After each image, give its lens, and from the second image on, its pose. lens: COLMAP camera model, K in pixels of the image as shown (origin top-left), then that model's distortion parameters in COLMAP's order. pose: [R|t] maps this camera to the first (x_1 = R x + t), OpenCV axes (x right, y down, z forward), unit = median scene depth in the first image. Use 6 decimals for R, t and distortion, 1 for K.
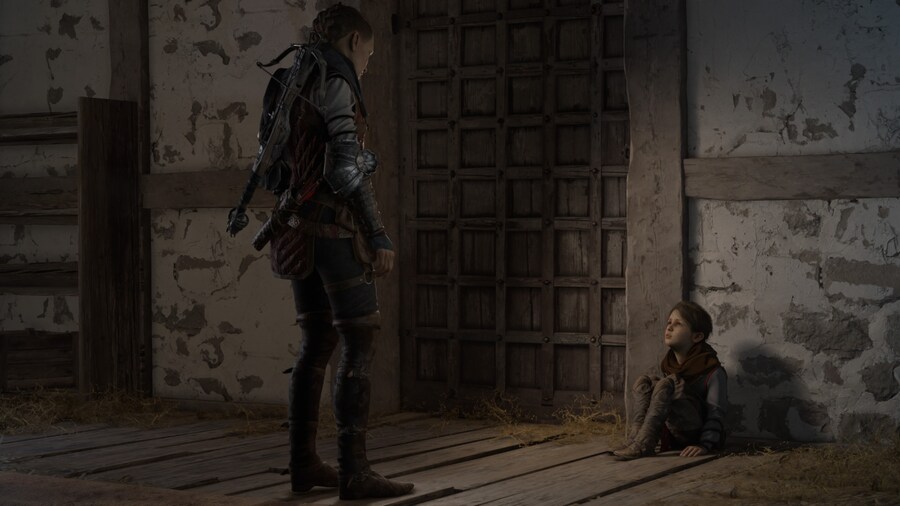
lens RADIAL K [[1616.5, 0, 450.9], [0, 1616.5, 254.2], [0, 0, 1]] dist [0.002234, 0.000000]
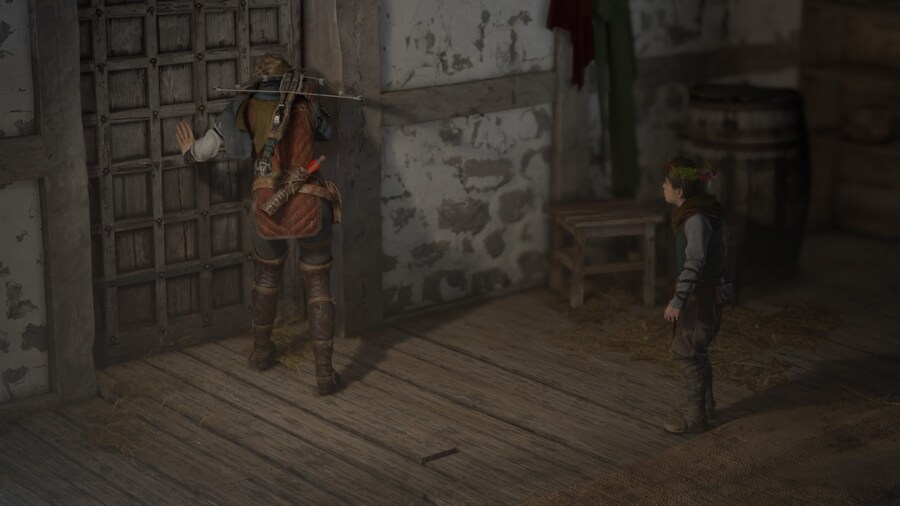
lens RADIAL K [[1616.5, 0, 450.1], [0, 1616.5, 252.0], [0, 0, 1]] dist [0.002234, 0.000000]
pose [[0.322196, -0.234915, 0.917063, -0.848969], [0.005116, 0.969140, 0.246457, -0.213800], [-0.946659, -0.074716, 0.313455, 0.519716]]
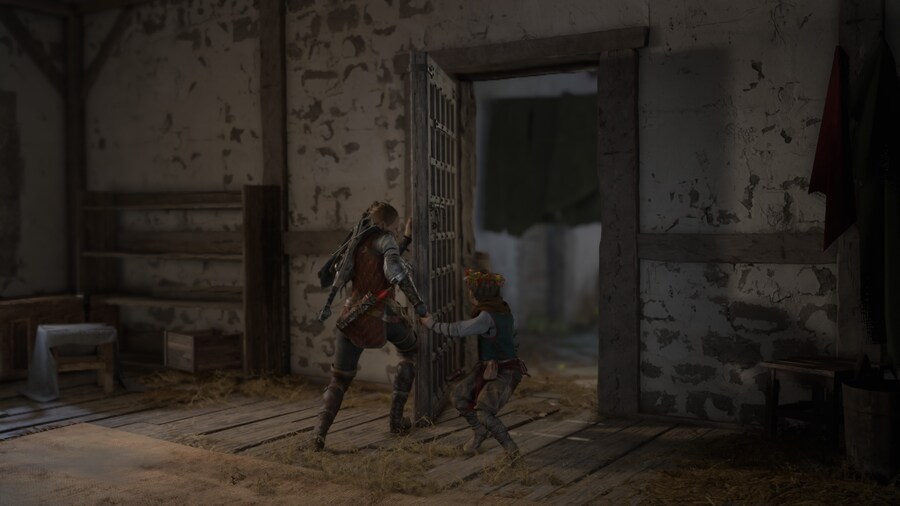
lens RADIAL K [[975.1, 0, 448.4], [0, 975.1, 252.0], [0, 0, 1]] dist [-0.000021, 0.000000]
pose [[0.999815, 0.000173, -0.019212, -0.015052], [0.000236, 0.999773, 0.021303, -0.055600], [0.019211, -0.021304, 0.999588, 0.067260]]
